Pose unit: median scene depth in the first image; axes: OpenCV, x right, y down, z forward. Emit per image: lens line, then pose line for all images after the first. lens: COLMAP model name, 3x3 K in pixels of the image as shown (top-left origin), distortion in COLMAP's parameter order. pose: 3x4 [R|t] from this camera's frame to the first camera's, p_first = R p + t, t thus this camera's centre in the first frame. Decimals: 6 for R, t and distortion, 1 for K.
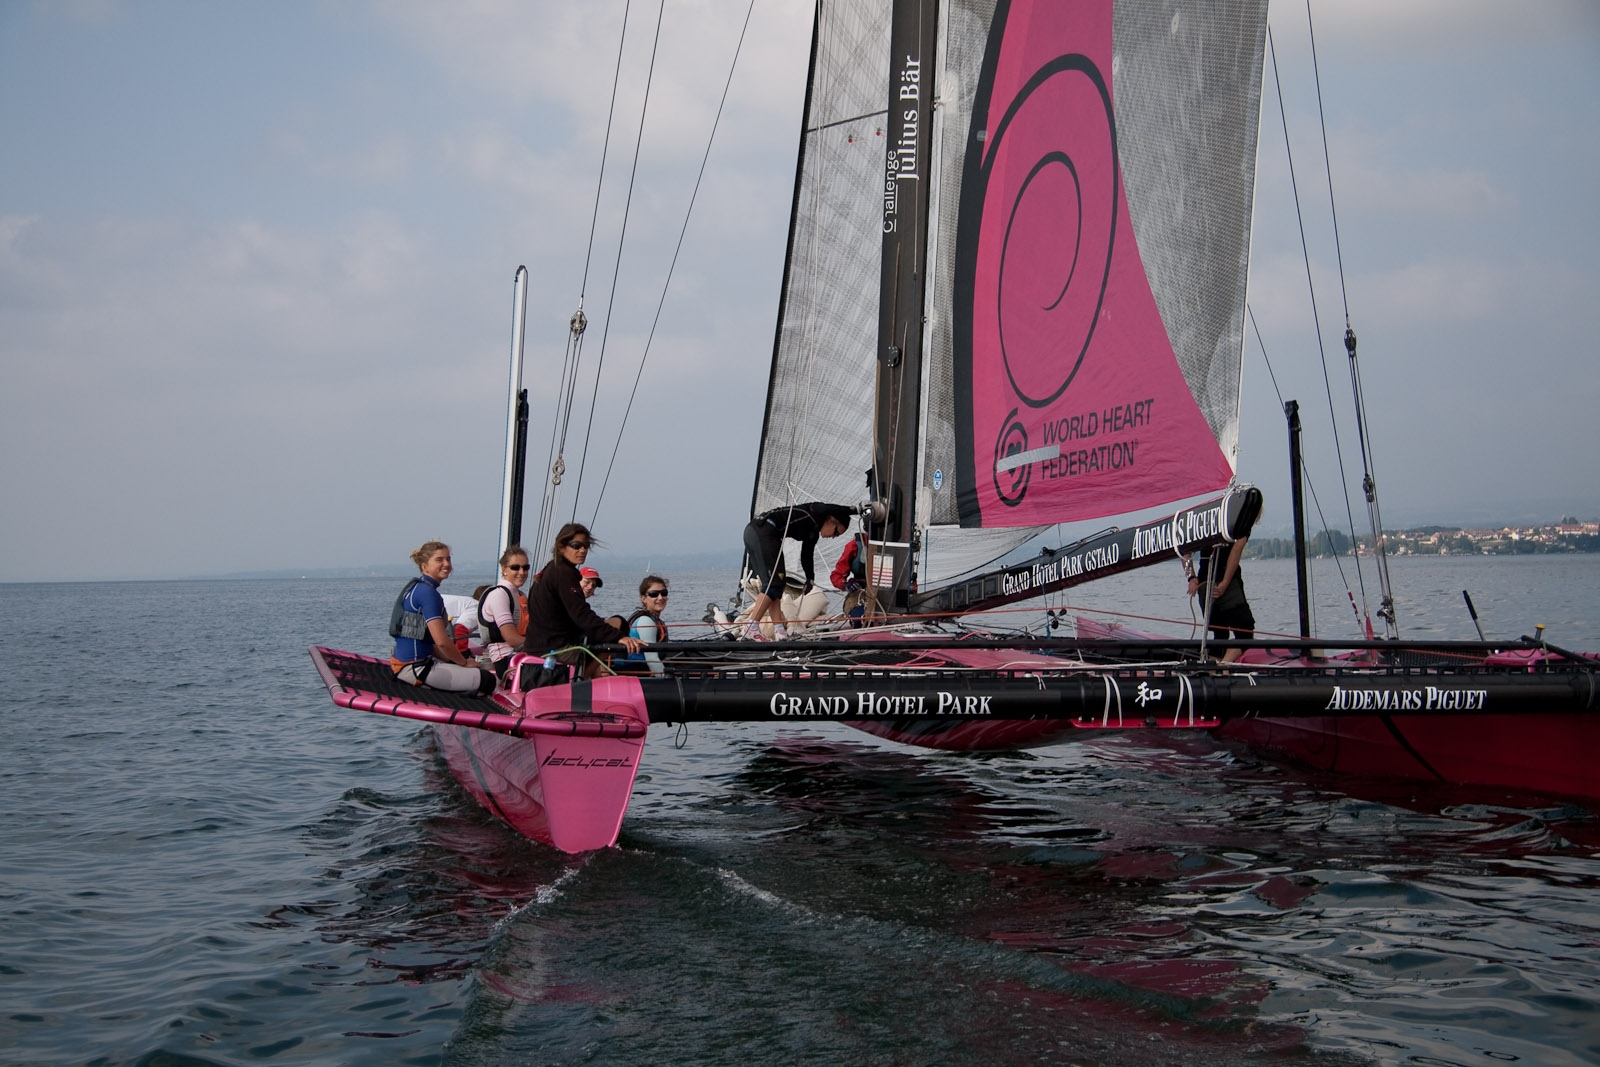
lens RADIAL K [[2426.6, 0, 808.4], [0, 2426.6, 525.7], [0, 0, 1]] dist [0.136529, 0.000000]
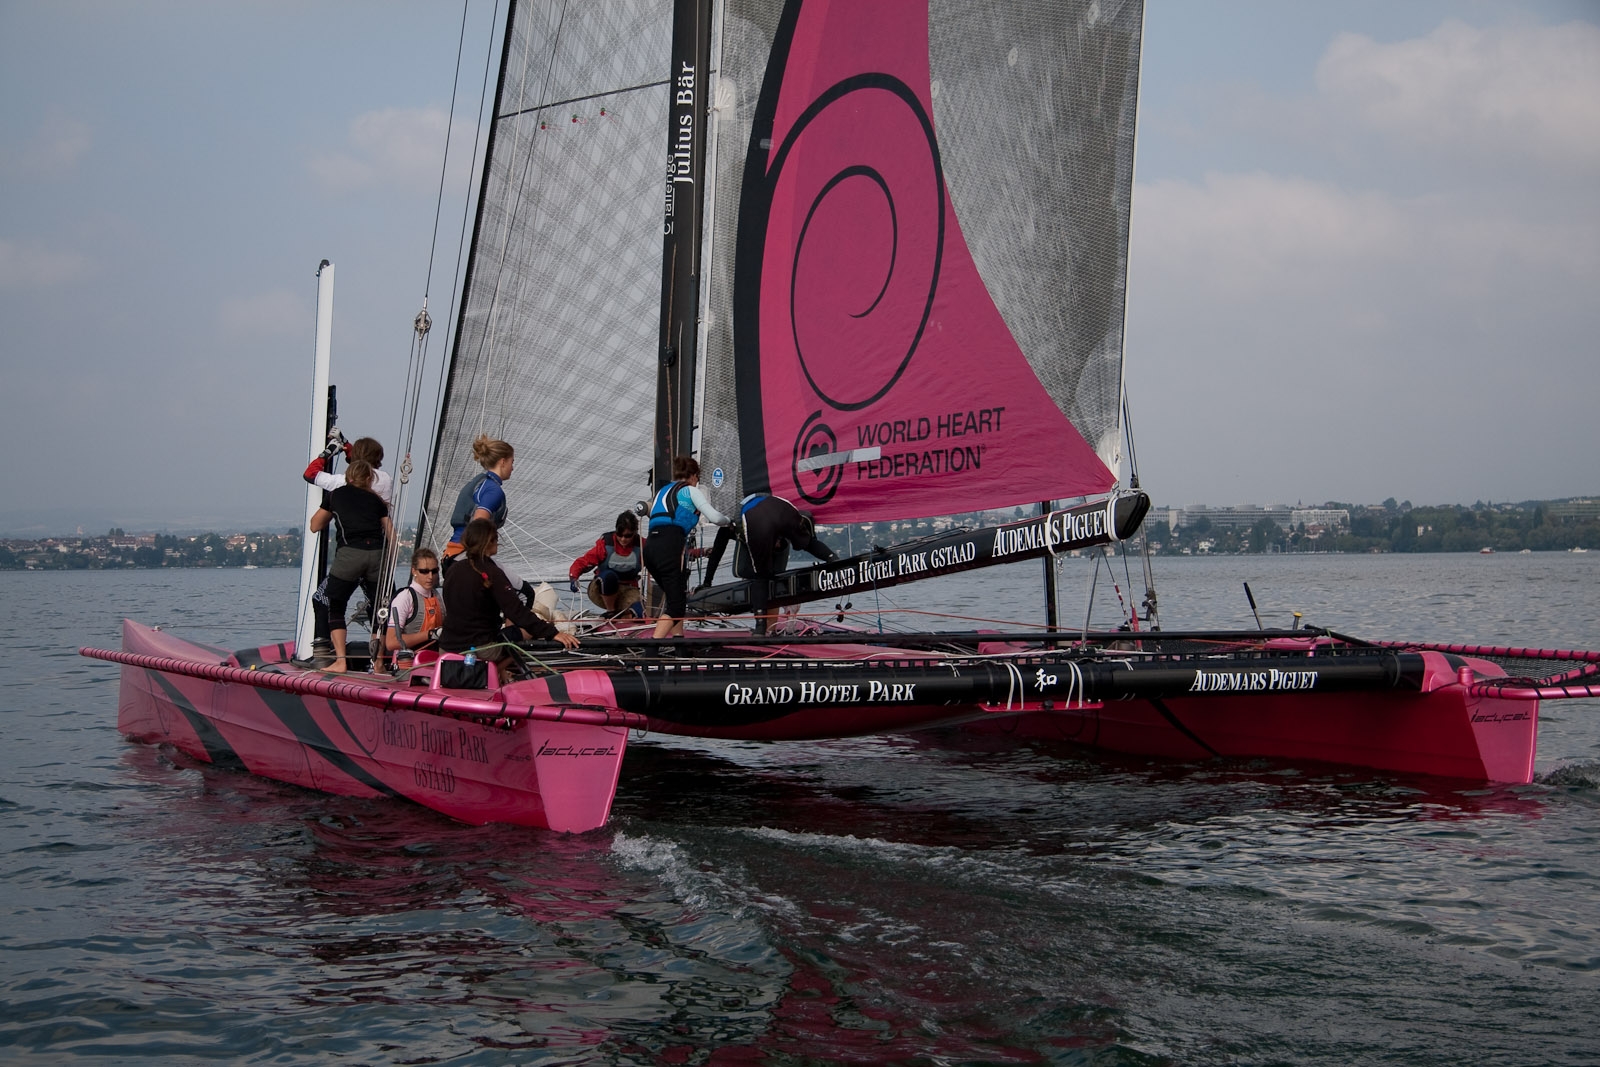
lens RADIAL K [[2678.5, 0, 798.2], [0, 2678.5, 533.5], [0, 0, 1]] dist [0.194243, 0.000000]
pose [[0.969276, -0.001888, 0.245968, -0.230771], [-0.000109, 0.999967, 0.008102, -0.005613], [-0.245975, -0.007880, 0.969244, -0.124878]]
